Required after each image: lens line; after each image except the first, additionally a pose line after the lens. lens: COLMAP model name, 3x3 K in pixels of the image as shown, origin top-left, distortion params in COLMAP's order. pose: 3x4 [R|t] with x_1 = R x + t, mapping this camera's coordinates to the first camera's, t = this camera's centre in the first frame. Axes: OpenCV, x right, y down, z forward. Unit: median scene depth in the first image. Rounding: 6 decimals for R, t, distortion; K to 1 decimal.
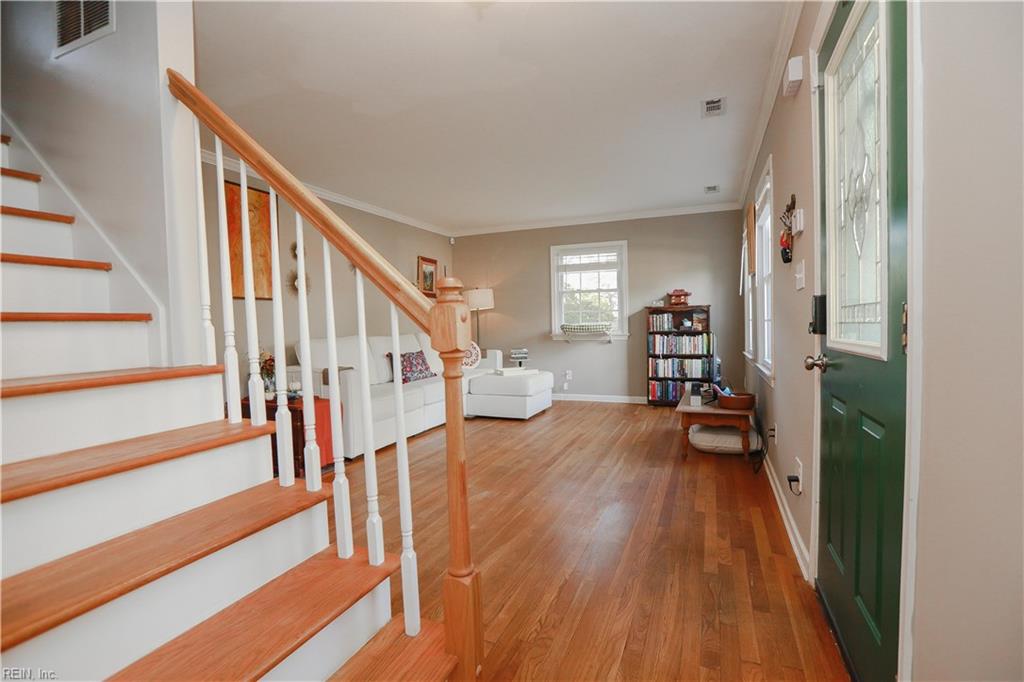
lens RADIAL K [[499.0, 0, 490.6], [0, 499.0, 344.7], [0, 0, 1]] dist [-0.072982, 0.047008]
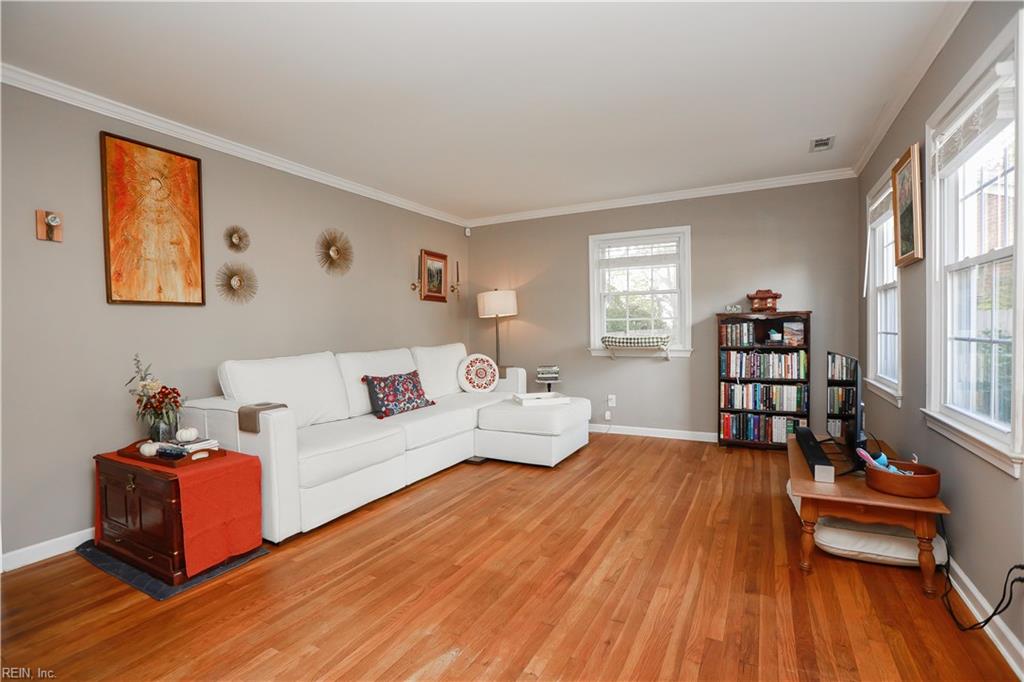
lens RADIAL K [[499.0, 0, 490.6], [0, 499.0, 344.7], [0, 0, 1]] dist [-0.072982, 0.047008]
pose [[0.996108, 0.005707, -0.087953, 0.041604], [-0.006396, 0.999951, -0.007550, -0.022485], [0.087905, 0.008083, 0.996096, 0.241683]]
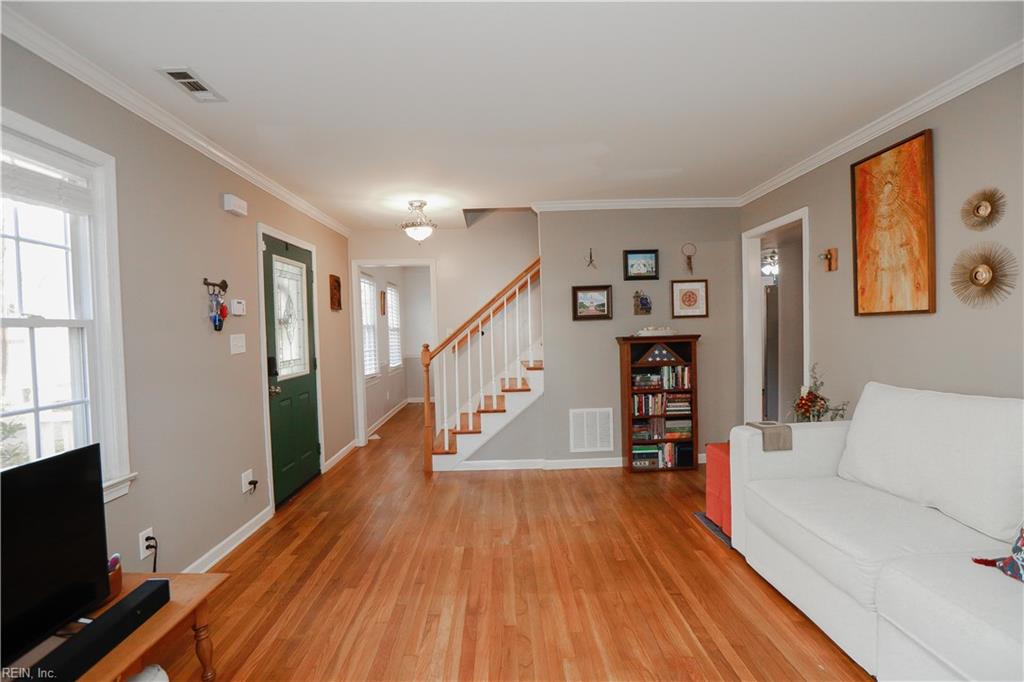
lens RADIAL K [[494.4, 0, 516.4], [0, 494.4, 341.8], [0, 0, 1]] dist [-0.038071, 0.044851]
pose [[-0.897936, 0.060057, -0.436009, 0.195587], [0.030995, 0.996816, 0.073471, -0.085545], [0.439033, 0.052459, -0.896938, 0.979451]]
